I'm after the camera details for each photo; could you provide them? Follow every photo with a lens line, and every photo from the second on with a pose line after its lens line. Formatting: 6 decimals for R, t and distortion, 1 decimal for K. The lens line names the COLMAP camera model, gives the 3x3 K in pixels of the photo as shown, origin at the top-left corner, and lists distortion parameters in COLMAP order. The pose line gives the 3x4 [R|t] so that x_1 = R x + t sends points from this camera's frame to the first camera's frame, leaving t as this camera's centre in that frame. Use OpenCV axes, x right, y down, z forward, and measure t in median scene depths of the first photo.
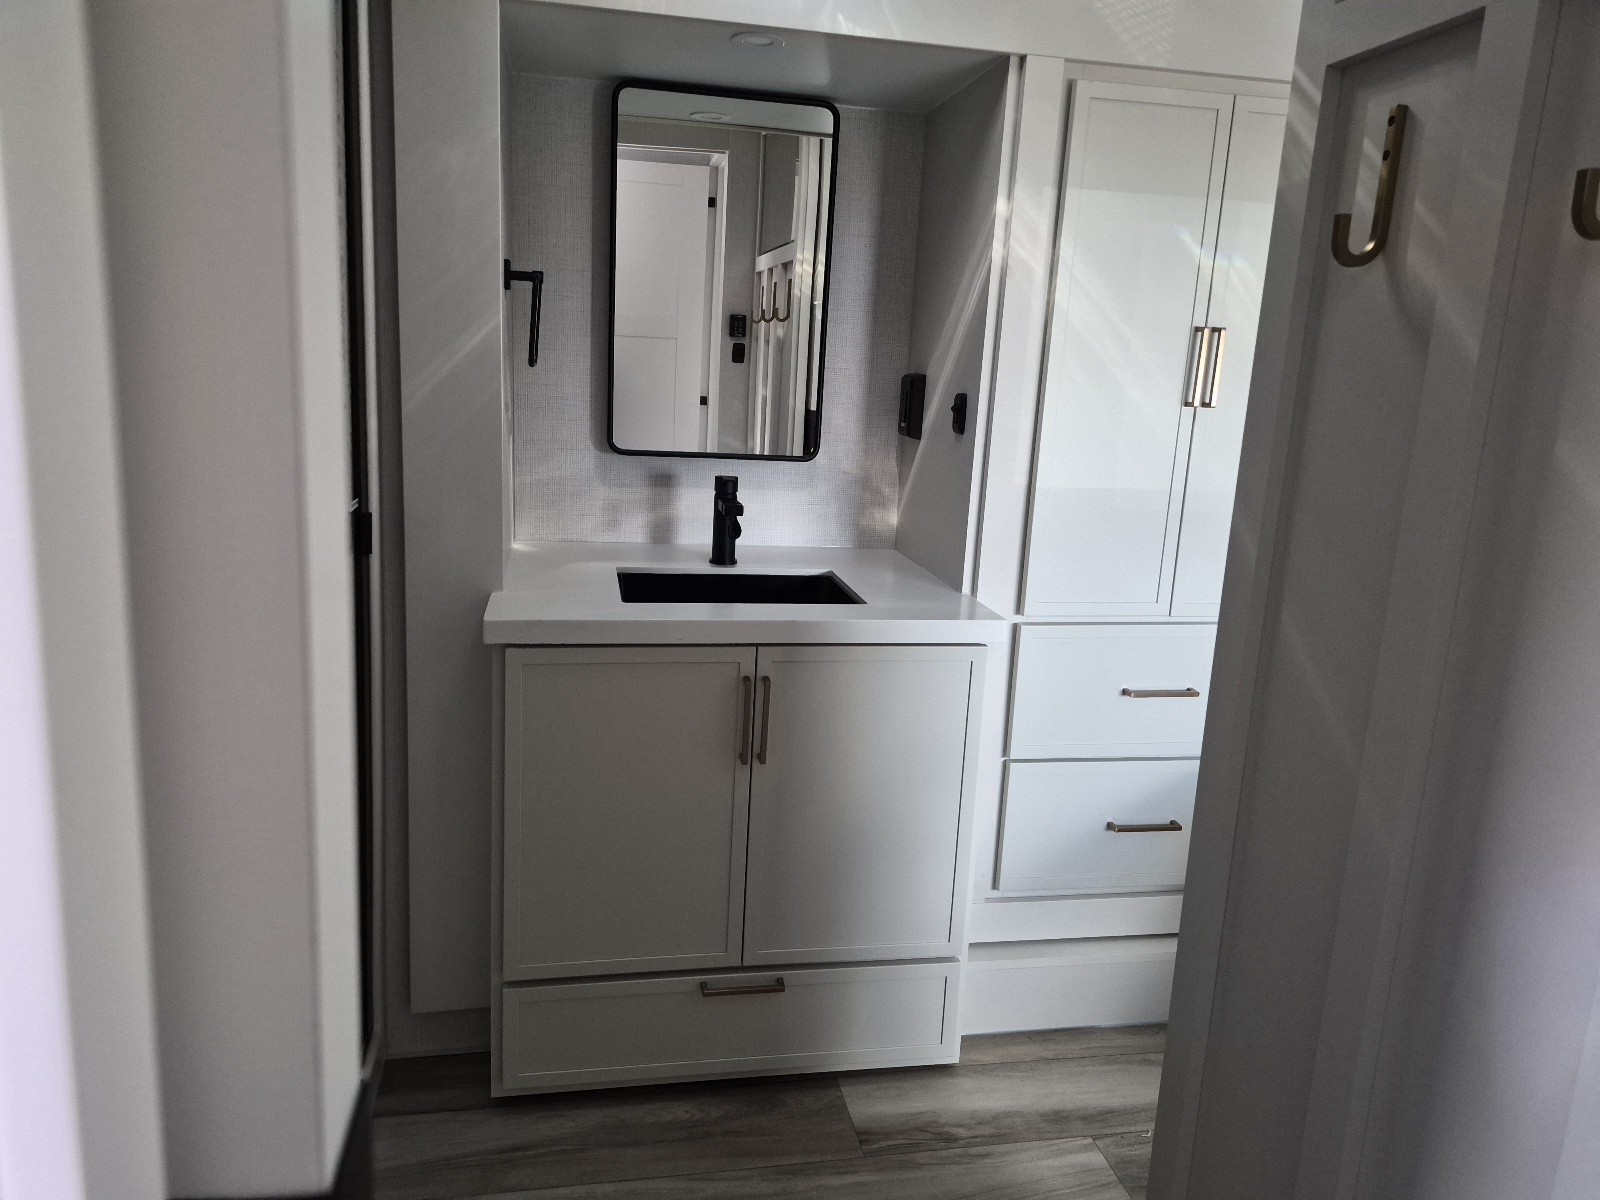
lens RADIAL K [[1126.6, 0, 787.0], [0, 1126.6, 588.1], [0, 0, 1]] dist [0.039515, -0.057267]
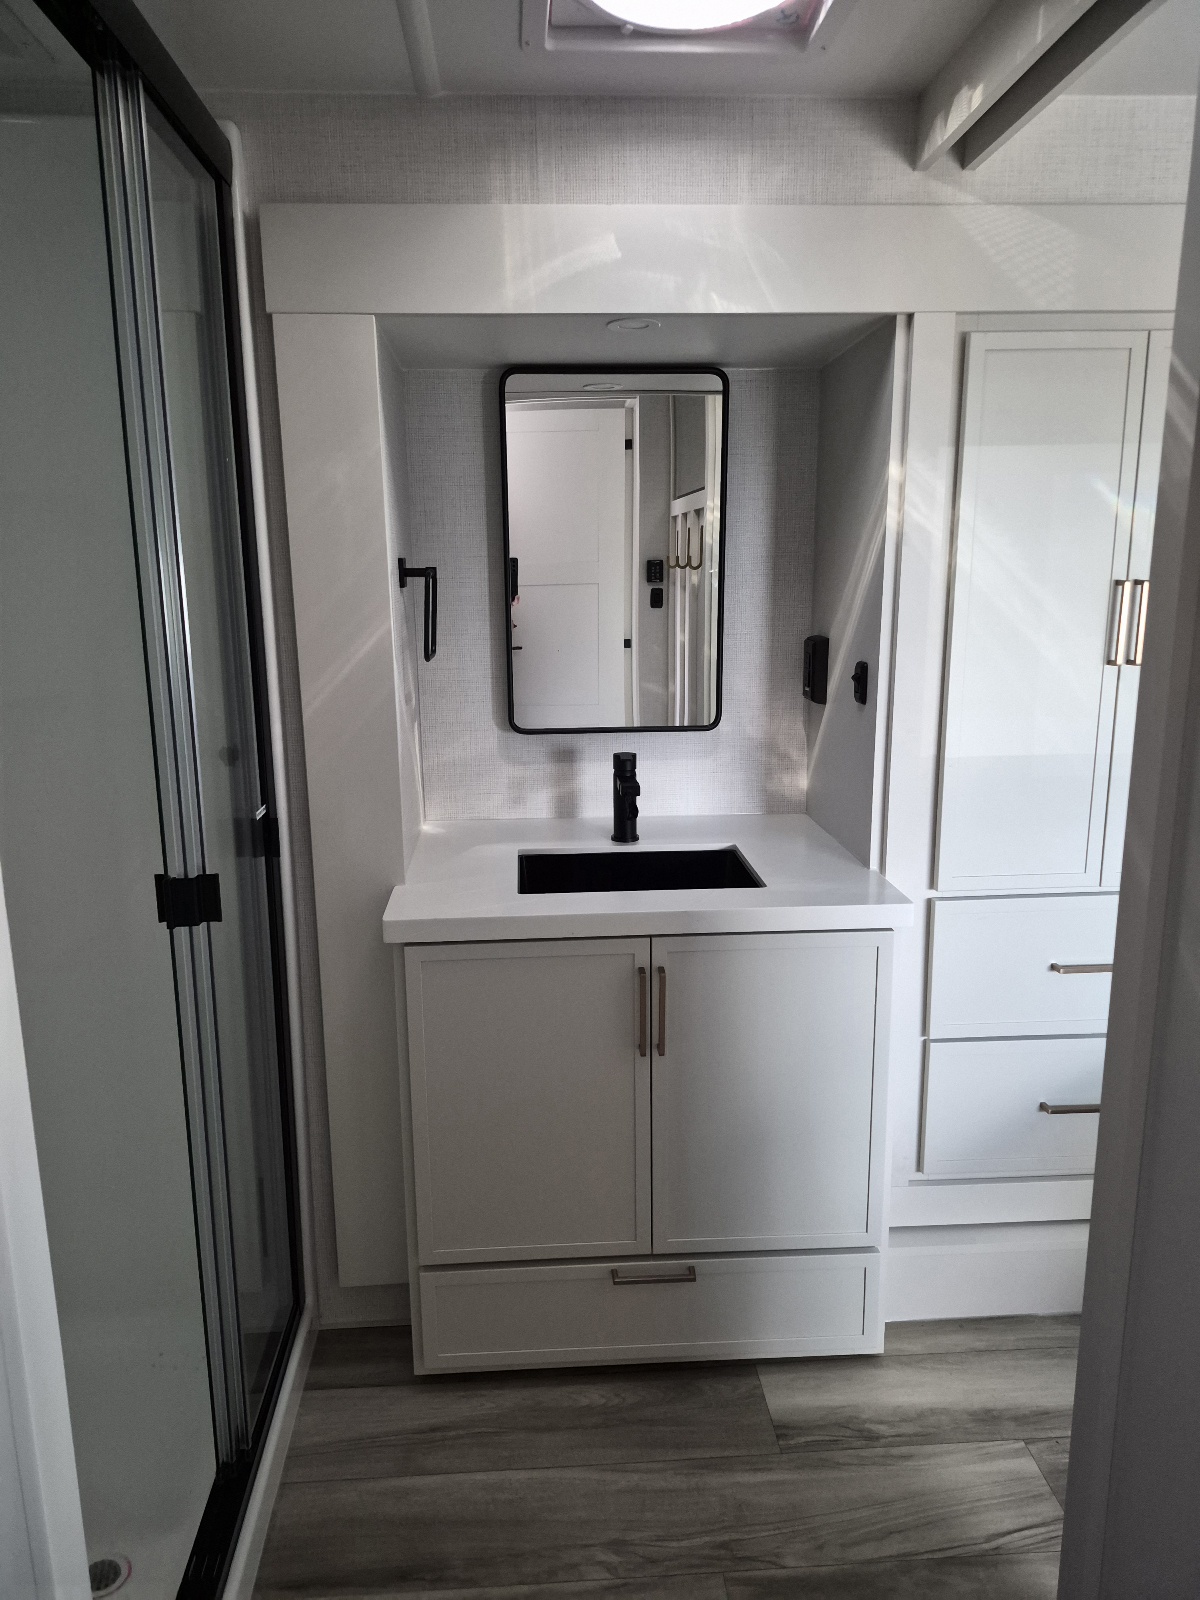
lens RADIAL K [[1126.6, 0, 591.1], [0, 1126.6, 788.4], [0, 0, 1]] dist [0.039515, -0.057267]
pose [[0.988500, -0.033642, -0.147430, 0.066757], [0.035190, 0.999349, 0.007904, -0.083363], [0.147068, -0.013001, 0.989041, 0.011057]]
